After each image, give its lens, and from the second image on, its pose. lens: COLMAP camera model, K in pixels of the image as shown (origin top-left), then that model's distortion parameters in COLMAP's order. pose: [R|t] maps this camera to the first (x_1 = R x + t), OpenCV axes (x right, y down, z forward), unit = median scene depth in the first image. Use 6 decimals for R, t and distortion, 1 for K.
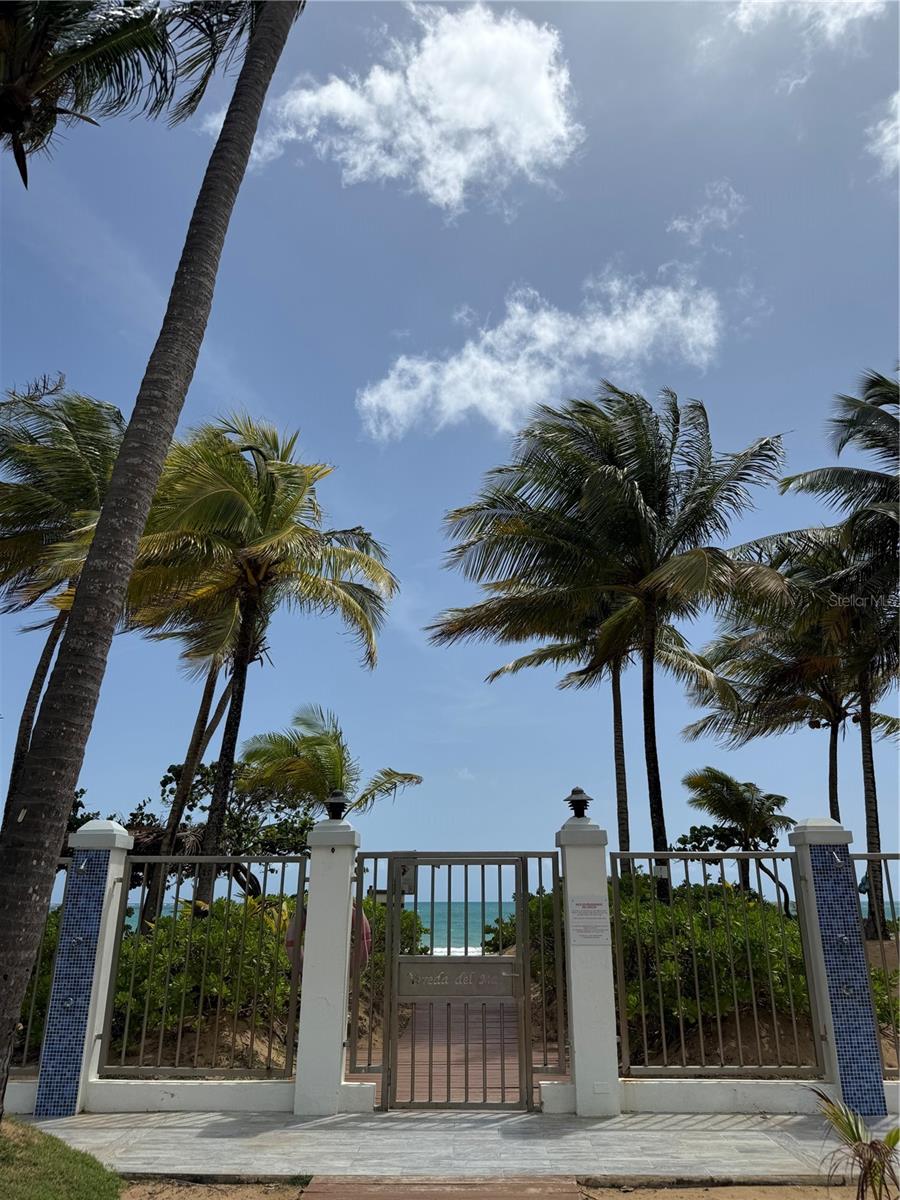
lens RADIAL K [[821.9, 0, 454.1], [0, 821.9, 589.2], [0, 0, 1]] dist [-0.014702, -0.007765]
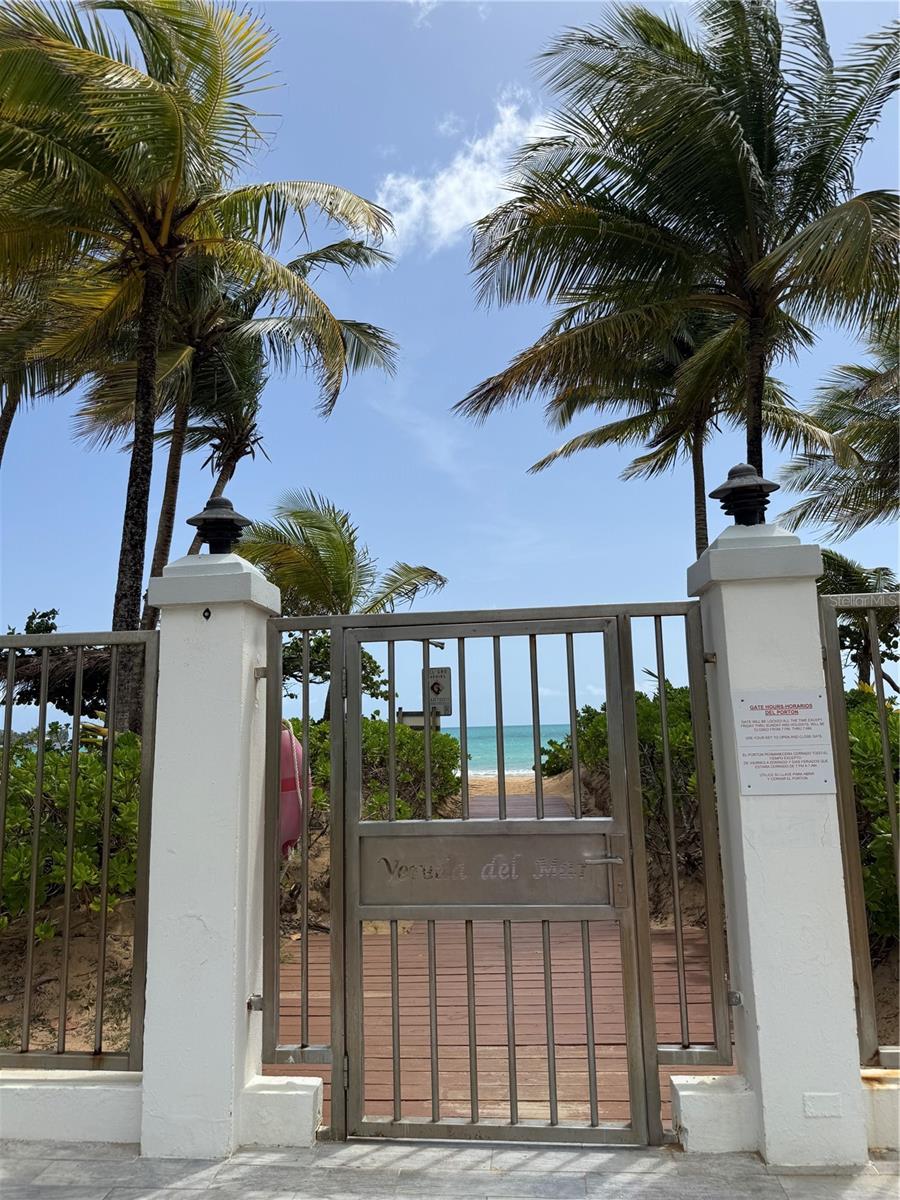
lens RADIAL K [[821.9, 0, 443.3], [0, 821.9, 603.2], [0, 0, 1]] dist [-0.014702, -0.007765]
pose [[0.996380, -0.042029, -0.073896, 0.019398], [0.056498, 0.976881, 0.206184, 0.218865], [0.063522, -0.209612, 0.975719, 0.545380]]
